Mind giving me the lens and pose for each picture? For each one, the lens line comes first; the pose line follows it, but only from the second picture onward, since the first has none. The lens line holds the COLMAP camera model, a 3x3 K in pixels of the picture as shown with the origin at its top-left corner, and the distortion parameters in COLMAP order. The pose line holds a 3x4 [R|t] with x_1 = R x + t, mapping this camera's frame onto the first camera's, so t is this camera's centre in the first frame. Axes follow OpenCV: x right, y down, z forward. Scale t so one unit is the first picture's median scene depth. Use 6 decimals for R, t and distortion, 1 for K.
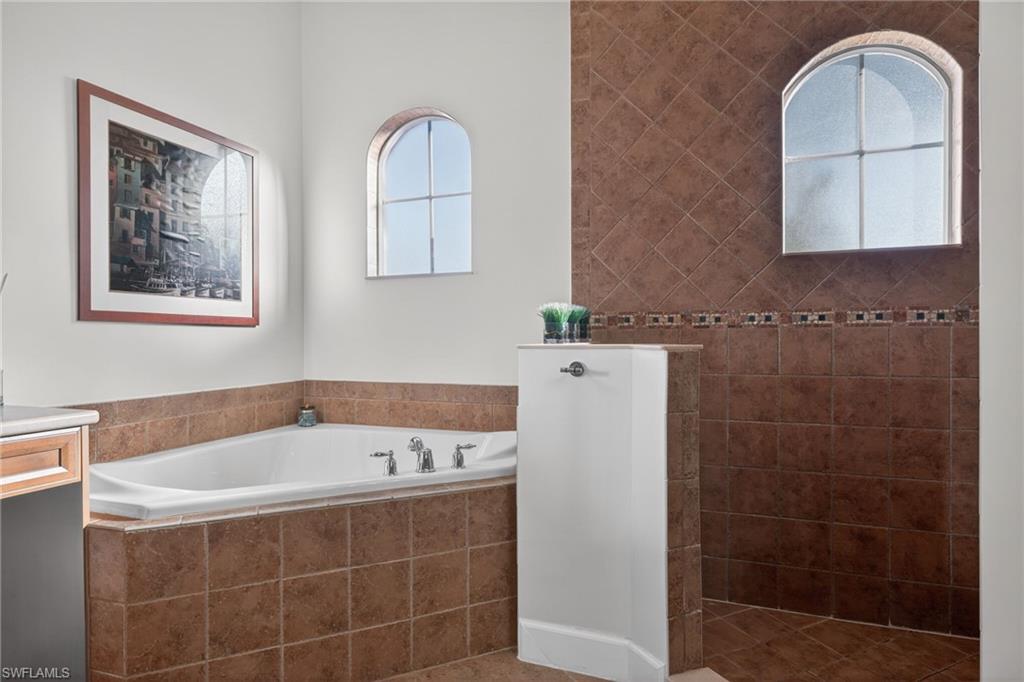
lens RADIAL K [[578.4, 0, 521.6], [0, 578.4, 342.4], [0, 0, 1]] dist [0.004997, -0.000219]
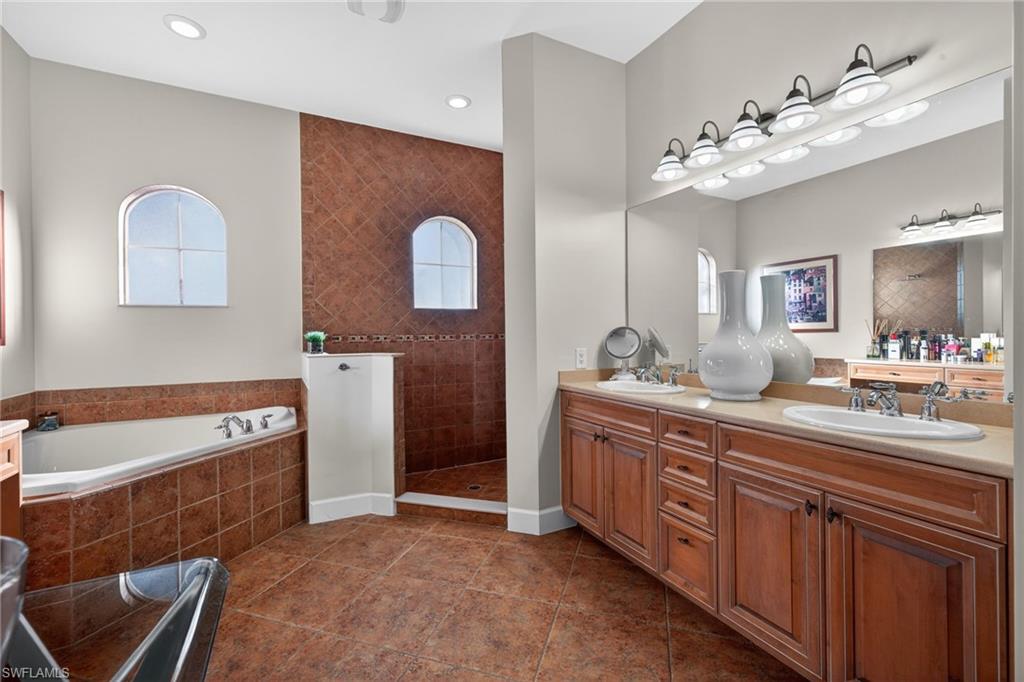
lens RADIAL K [[470.5, 0, 510.9], [0, 470.5, 336.2], [0, 0, 1]] dist [0.002973, -0.000193]
pose [[0.670534, -0.012271, 0.741777, -0.645088], [0.011675, 0.999914, 0.005987, -0.056815], [-0.741787, 0.004645, 0.670619, -0.470810]]
